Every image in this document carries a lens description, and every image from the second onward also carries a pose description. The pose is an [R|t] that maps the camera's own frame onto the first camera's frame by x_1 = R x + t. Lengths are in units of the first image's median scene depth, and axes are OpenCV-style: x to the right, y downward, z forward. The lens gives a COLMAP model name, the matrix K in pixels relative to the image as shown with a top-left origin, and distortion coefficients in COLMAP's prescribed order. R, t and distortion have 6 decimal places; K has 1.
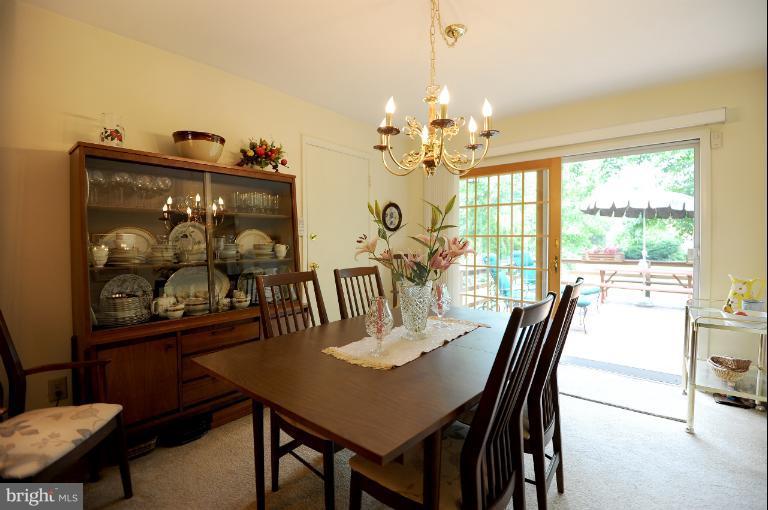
lens RADIAL K [[352.6, 0, 391.7], [0, 352.6, 245.3], [0, 0, 1]] dist [0.001794, -0.024915]
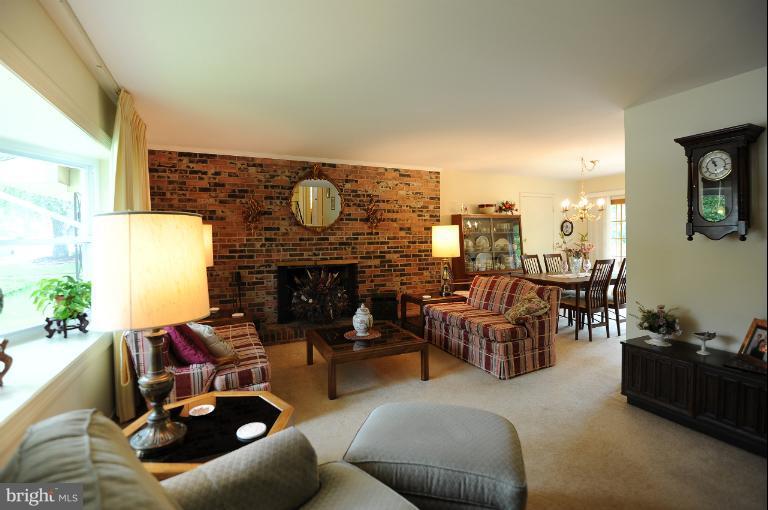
lens RADIAL K [[364.6, 0, 387.5], [0, 364.6, 240.8], [0, 0, 1]] dist [0.003041, -0.026583]
pose [[0.898078, -0.005601, -0.439801, -0.007405], [0.006584, 0.999978, 0.000711, -0.035717], [0.439787, -0.003534, 0.898095, -1.613802]]
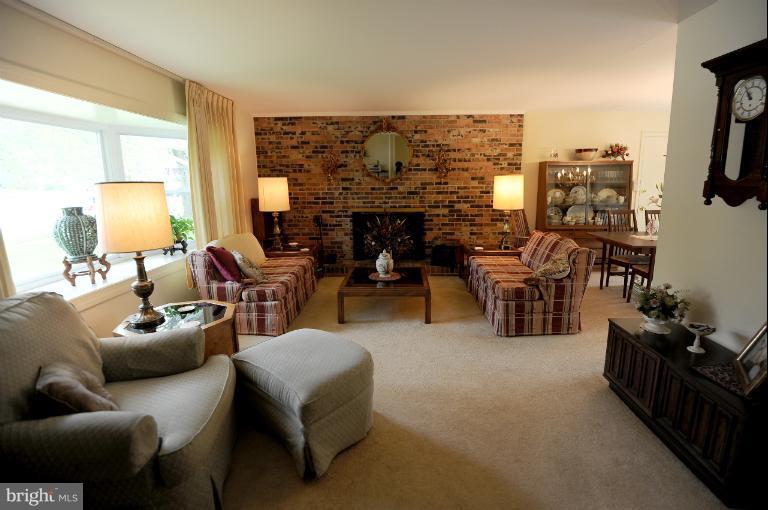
lens RADIAL K [[352.6, 0, 391.7], [0, 352.6, 245.3], [0, 0, 1]] dist [0.001794, -0.024915]
pose [[0.614395, 0.134459, -0.777457, 0.483211], [0.000318, 0.985330, 0.170661, -0.070841], [0.788998, -0.105101, 0.605339, -1.298590]]
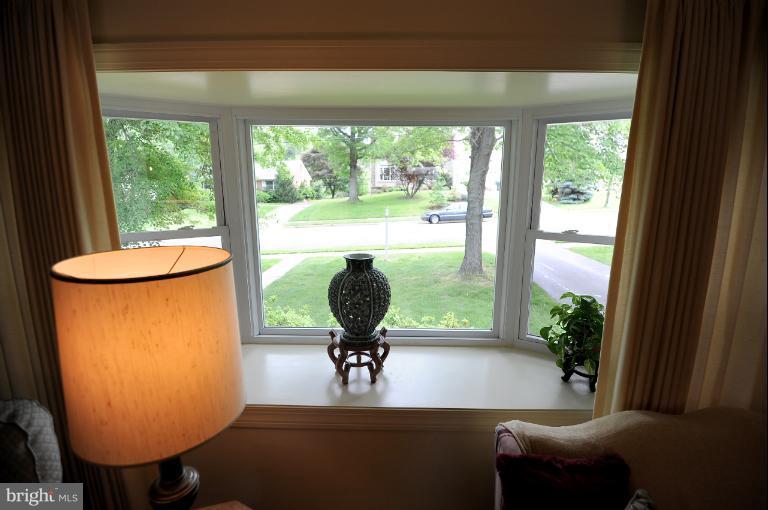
lens RADIAL K [[352.6, 0, 391.7], [0, 352.6, 245.3], [0, 0, 1]] dist [0.001794, -0.024915]
pose [[-0.789990, 0.102646, -0.604466, -0.561995], [-0.013403, 0.982760, 0.184401, -0.150902], [0.612973, 0.153776, -0.774995, -0.865481]]
